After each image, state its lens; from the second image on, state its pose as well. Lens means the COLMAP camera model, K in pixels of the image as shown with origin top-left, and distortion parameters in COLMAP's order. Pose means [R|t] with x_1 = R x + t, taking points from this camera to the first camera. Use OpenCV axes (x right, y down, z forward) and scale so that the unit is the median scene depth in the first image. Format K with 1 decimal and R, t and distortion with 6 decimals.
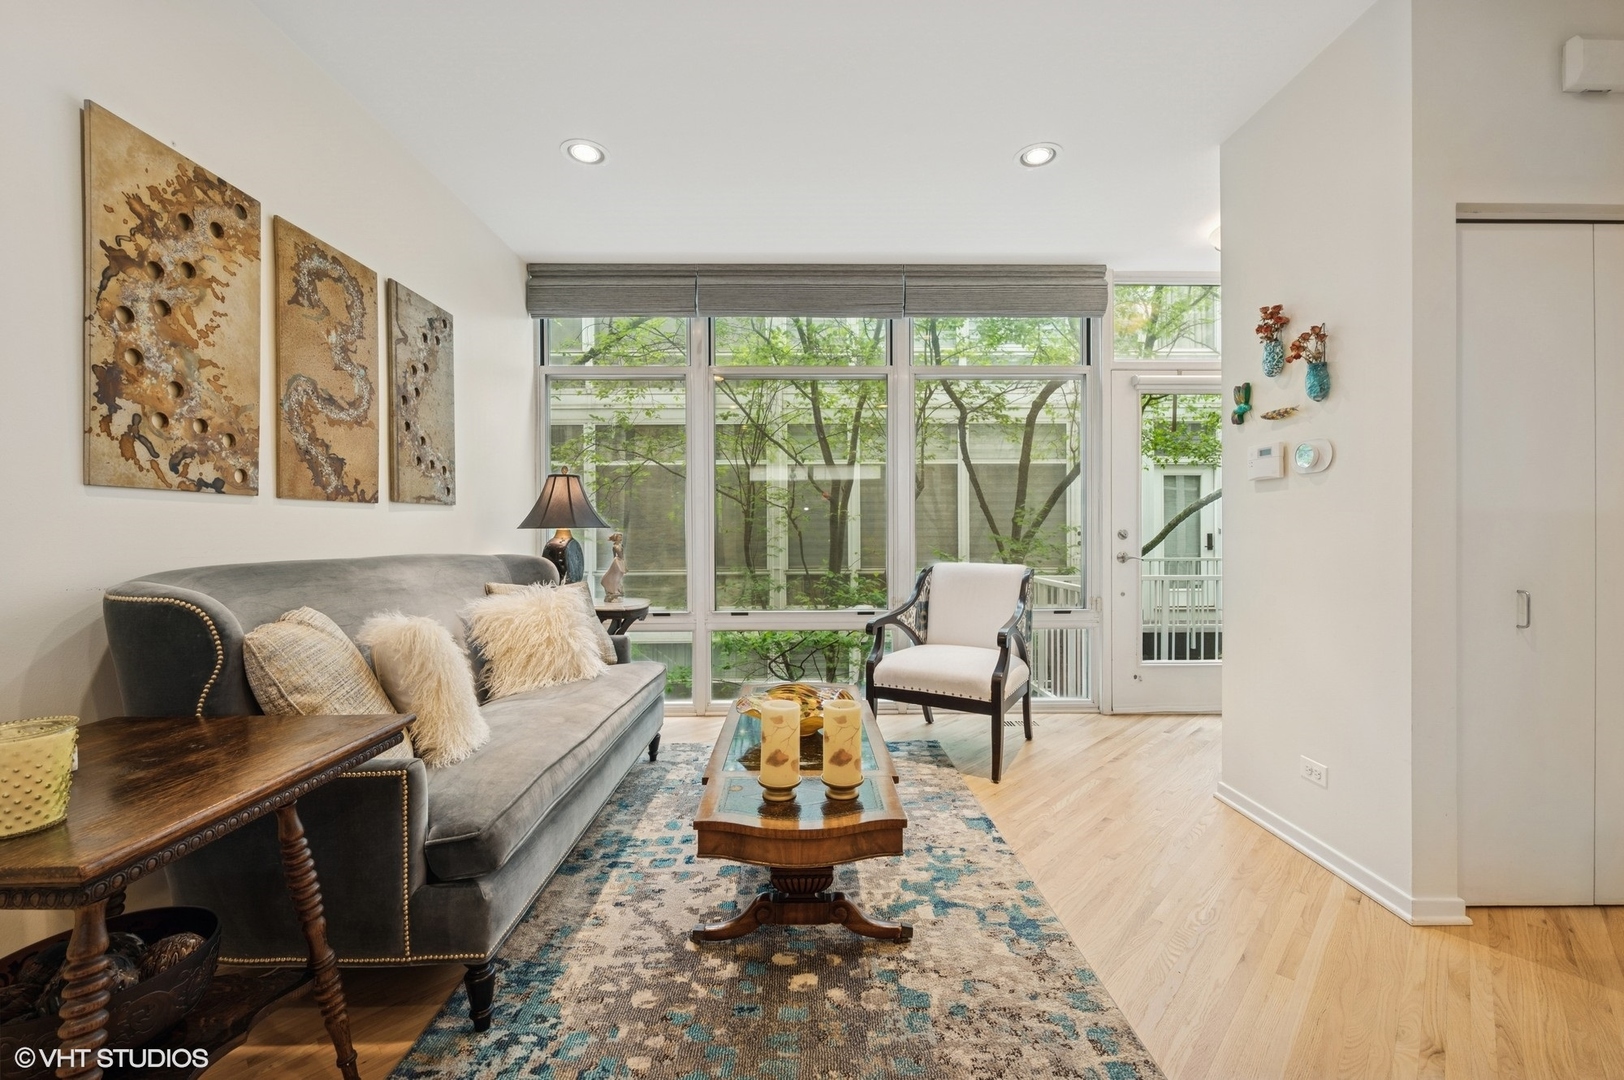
lens RADIAL K [[655.5, 0, 818.0], [0, 655.5, 536.8], [0, 0, 1]] dist [0.001694, -0.001470]
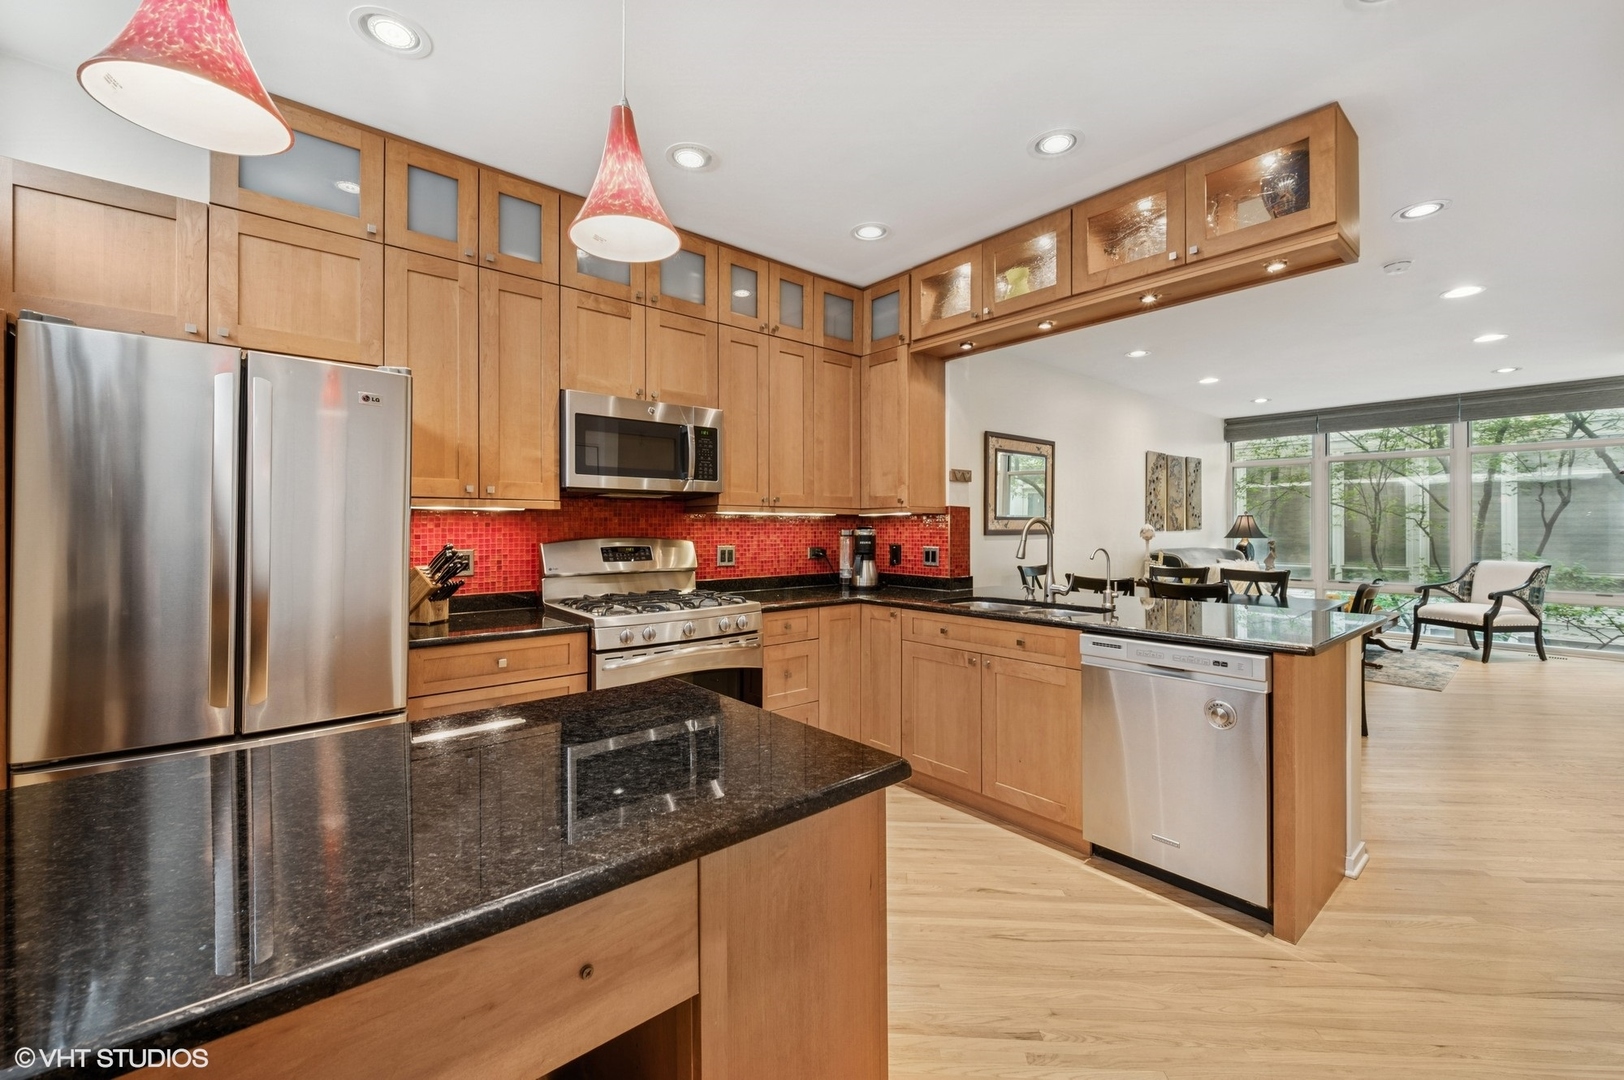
lens RADIAL K [[655.5, 0, 816.7], [0, 655.5, 530.8], [0, 0, 1]] dist [0.001694, -0.001470]
pose [[0.635150, 0.005833, -0.772367, 0.747943], [-0.006826, 0.999975, 0.001939, -0.053441], [0.772359, 0.004040, 0.635174, -2.767570]]
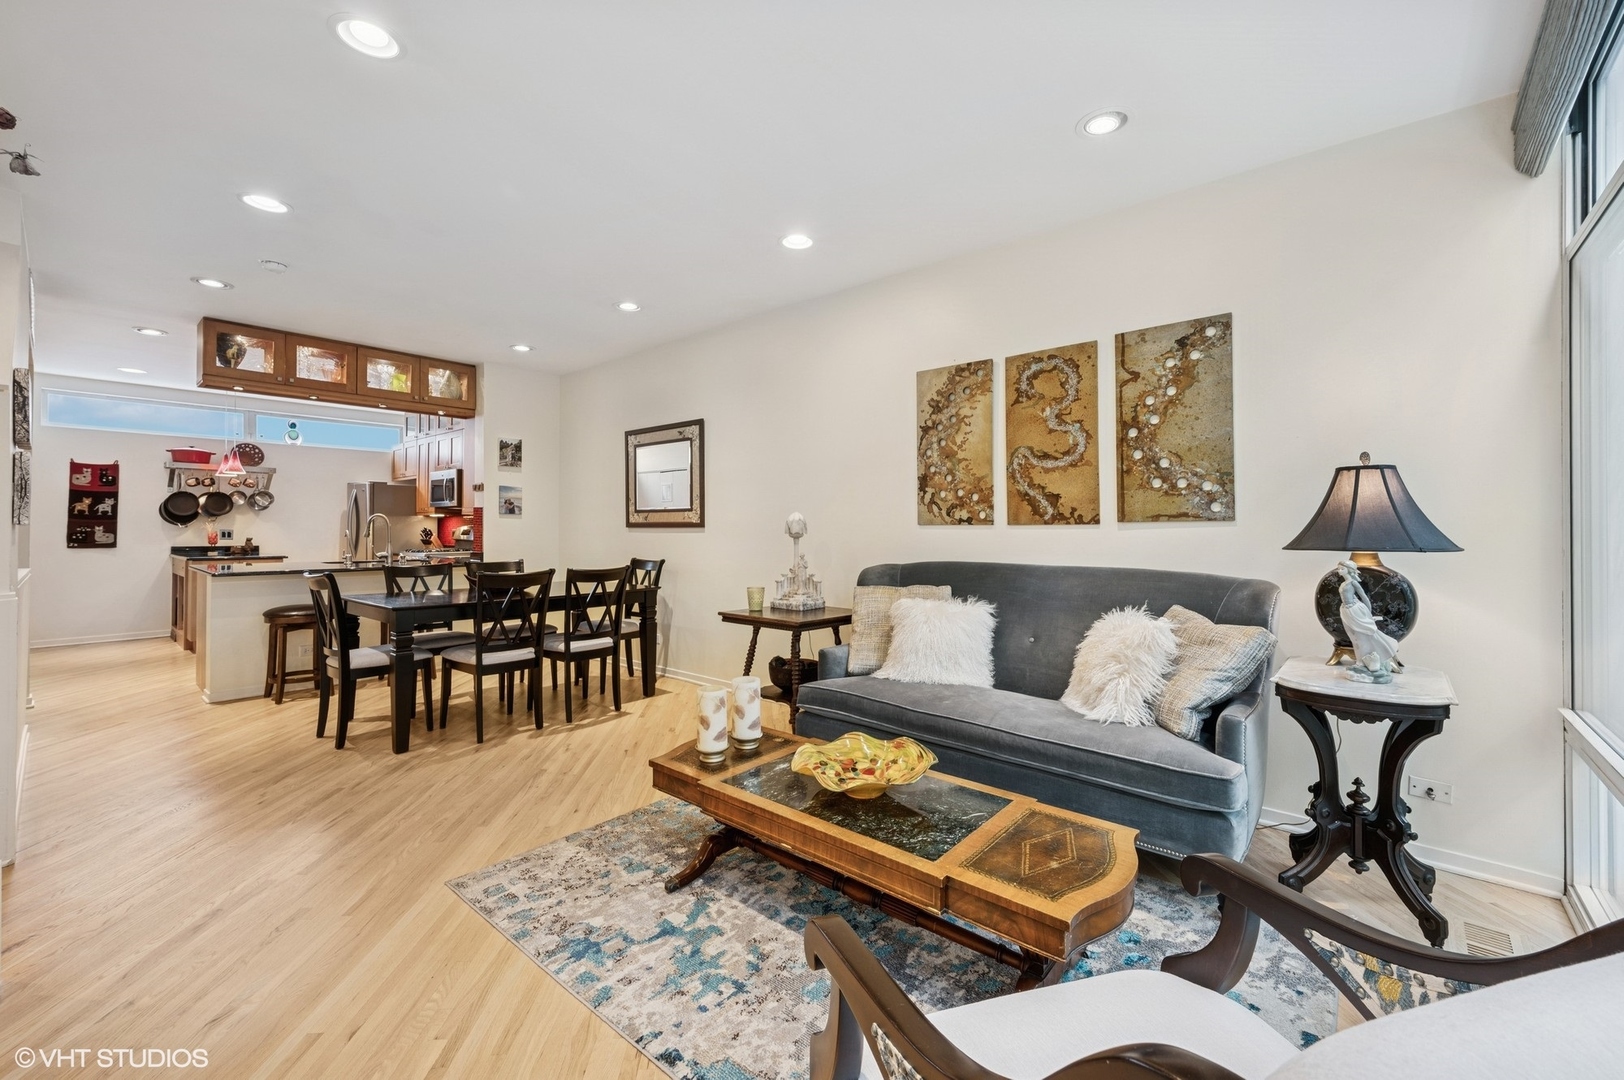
lens RADIAL K [[655.5, 0, 820.4], [0, 655.5, 527.7], [0, 0, 1]] dist [0.001694, -0.001470]
pose [[-0.661362, 0.006046, -0.750042, 0.731674], [-0.003184, 0.999936, 0.010868, -0.067132], [0.750060, 0.009576, -0.661301, 1.704560]]
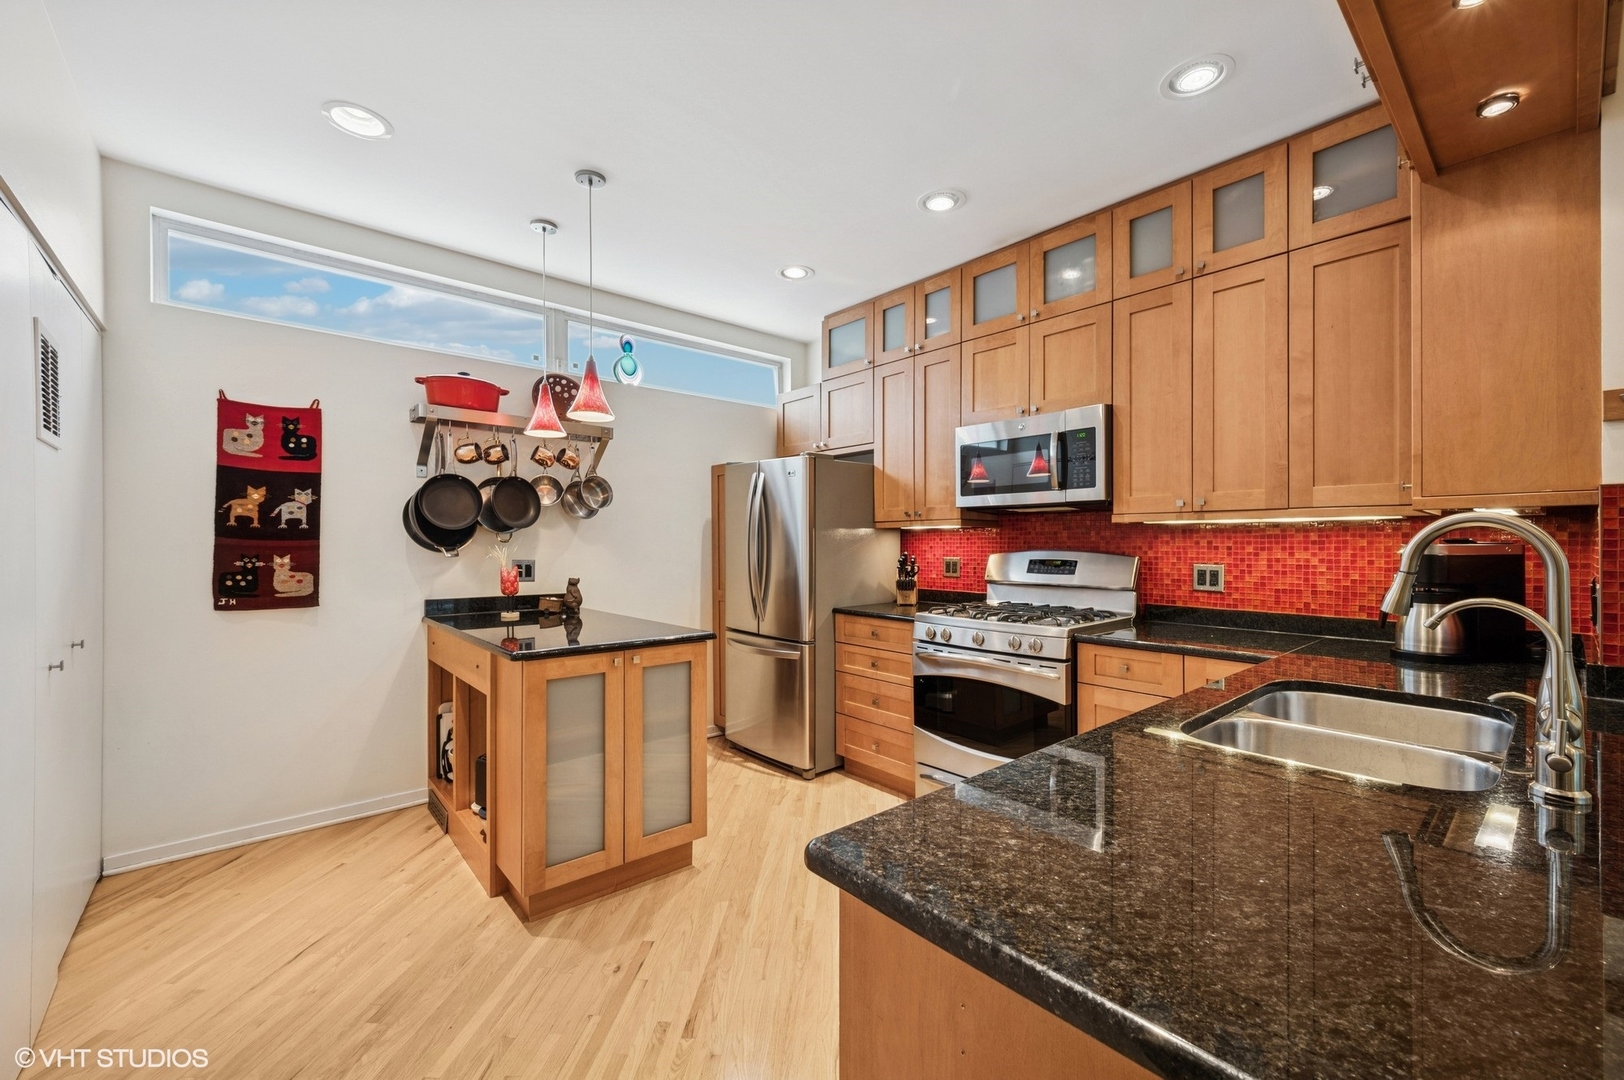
lens RADIAL K [[655.5, 0, 822.8], [0, 655.5, 545.1], [0, 0, 1]] dist [0.001694, -0.001470]
pose [[-0.747626, 0.012360, -0.664004, 0.723248], [0.001730, 0.999860, 0.016664, -0.070257], [0.664117, 0.011310, -0.747543, -1.426489]]
